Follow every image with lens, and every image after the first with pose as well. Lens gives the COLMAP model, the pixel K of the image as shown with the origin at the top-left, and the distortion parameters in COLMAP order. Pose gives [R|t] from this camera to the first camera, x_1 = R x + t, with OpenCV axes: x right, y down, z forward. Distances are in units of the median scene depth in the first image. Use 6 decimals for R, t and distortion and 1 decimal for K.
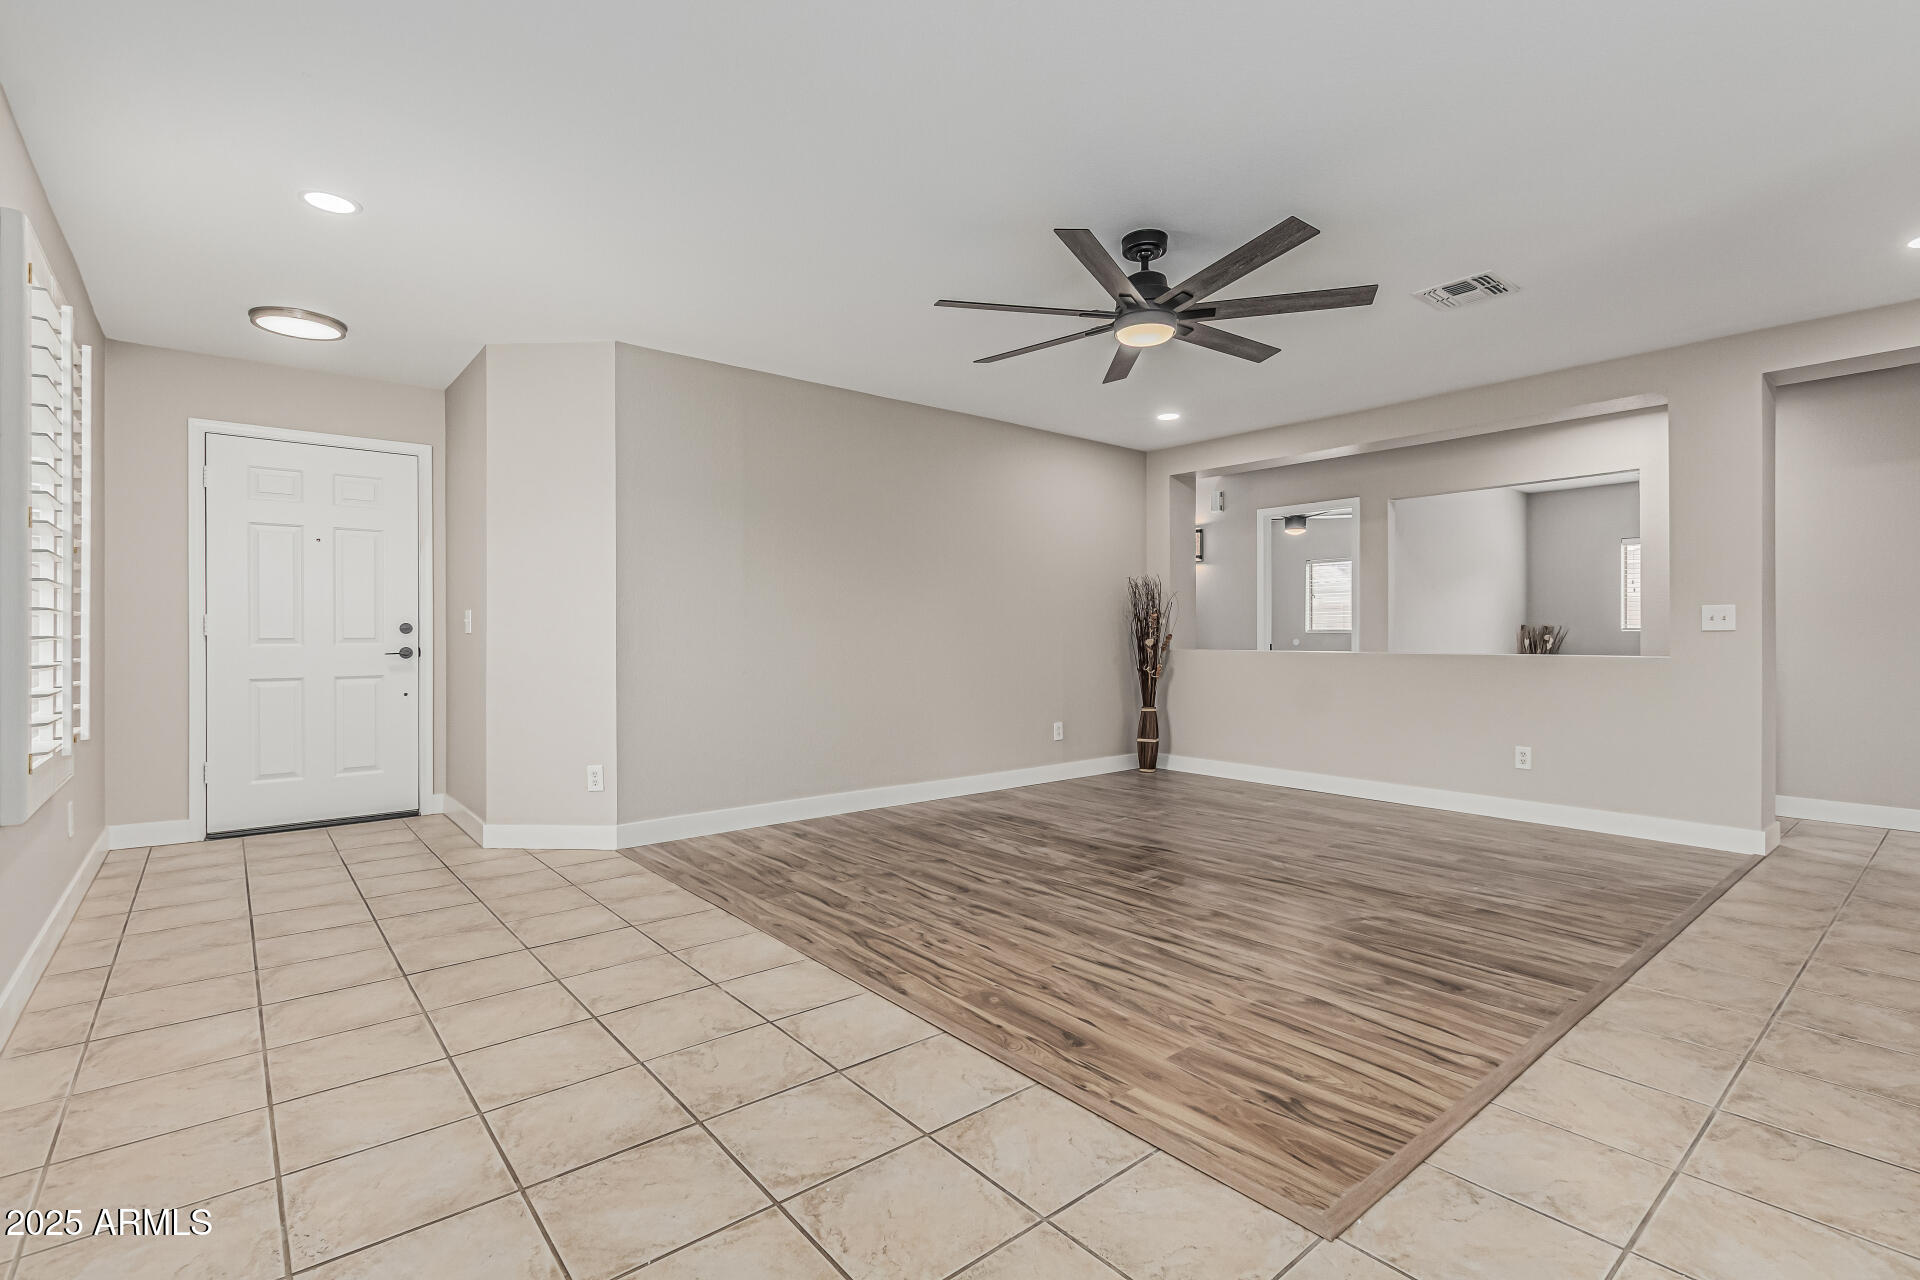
lens RADIAL K [[878.2, 0, 967.2], [0, 878.2, 633.5], [0, 0, 1]] dist [-0.000789, -0.001061]
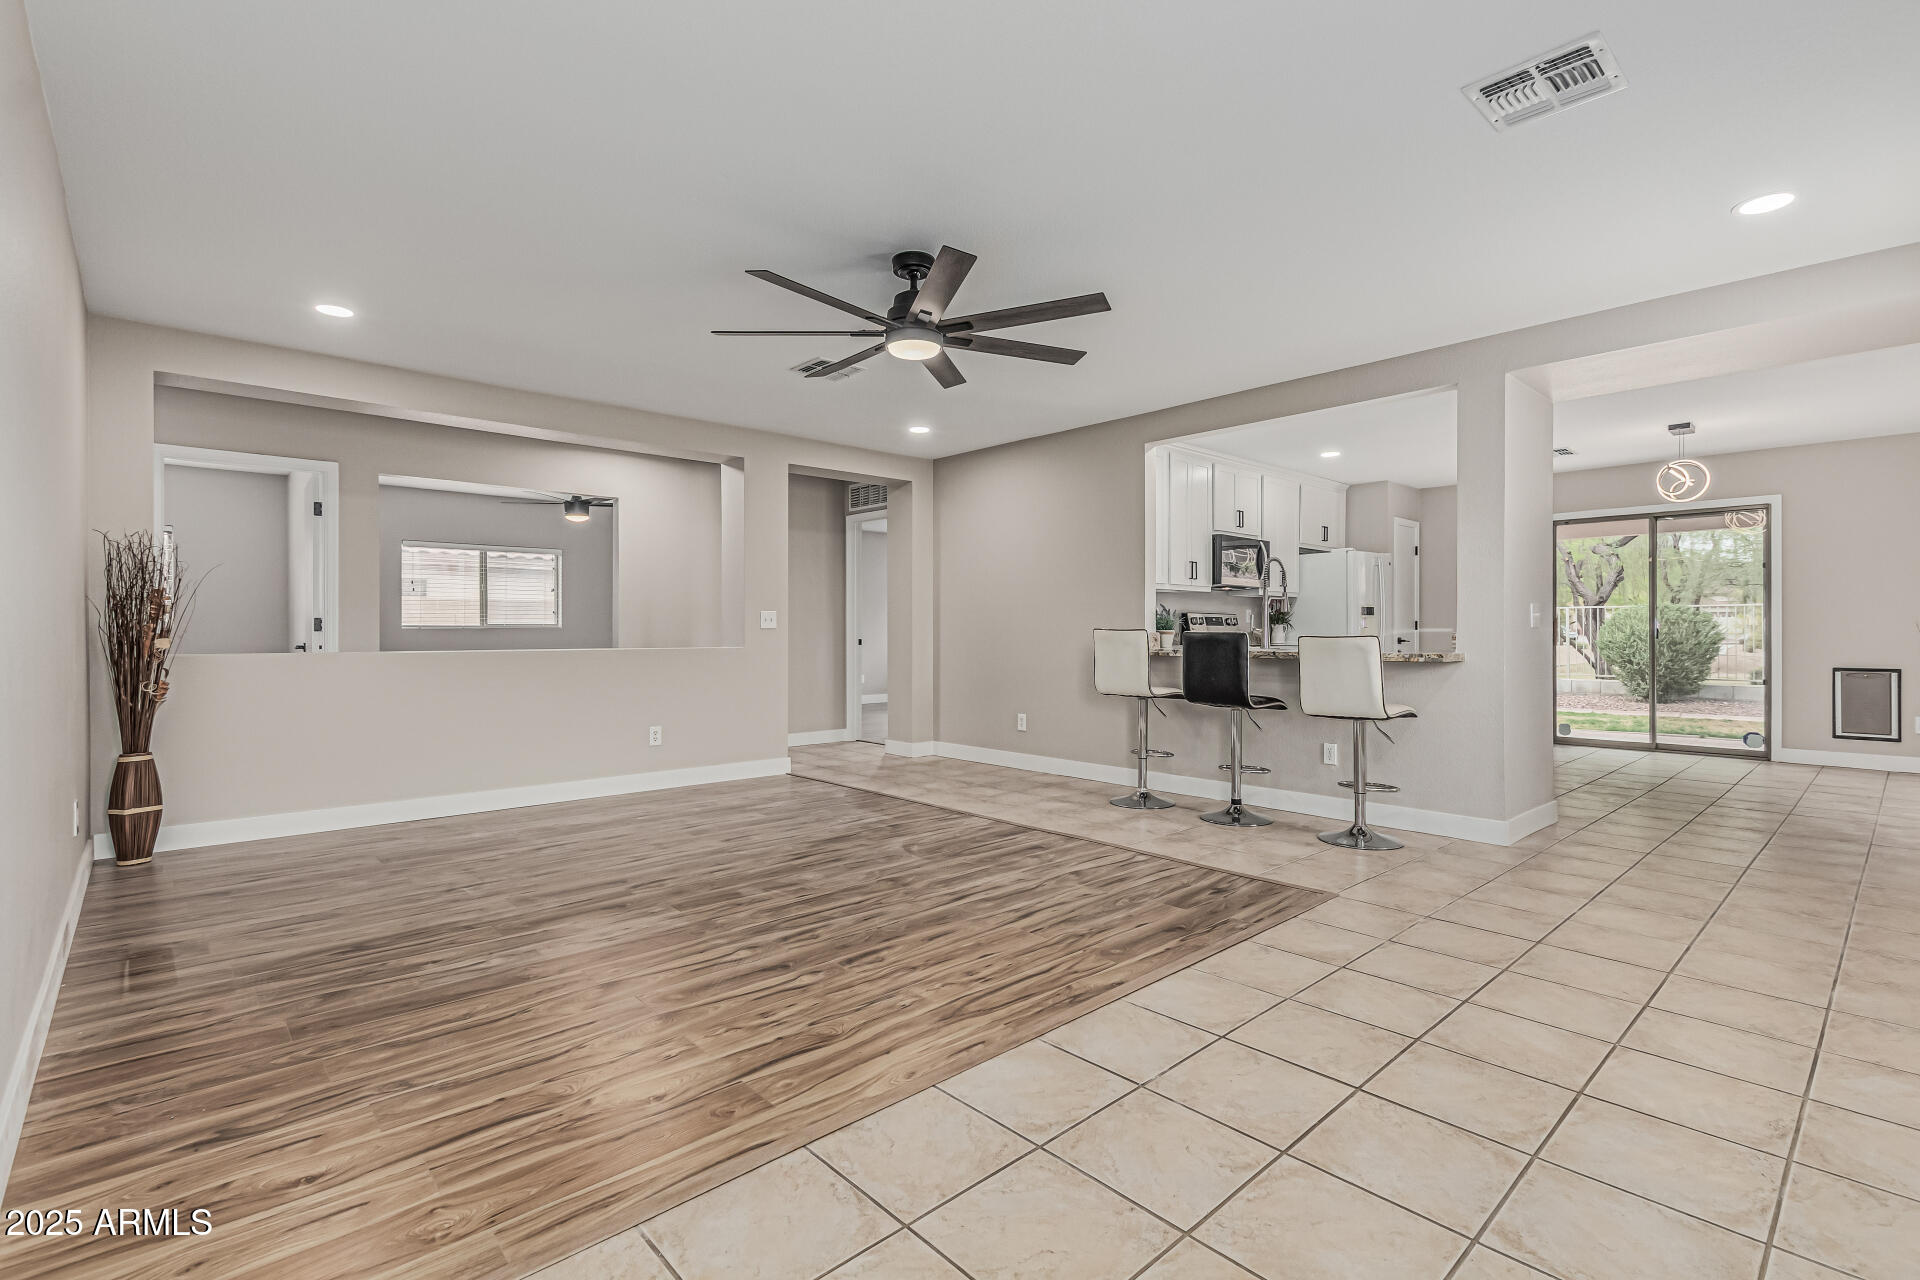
lens RADIAL K [[878.2, 0, 967.2], [0, 878.2, 633.5], [0, 0, 1]] dist [-0.000789, -0.001061]
pose [[-0.045304, -0.002941, 0.998969, -0.873110], [-0.000010, 0.999996, 0.002943, 0.001250], [-0.998973, 0.000123, -0.045304, 0.990597]]
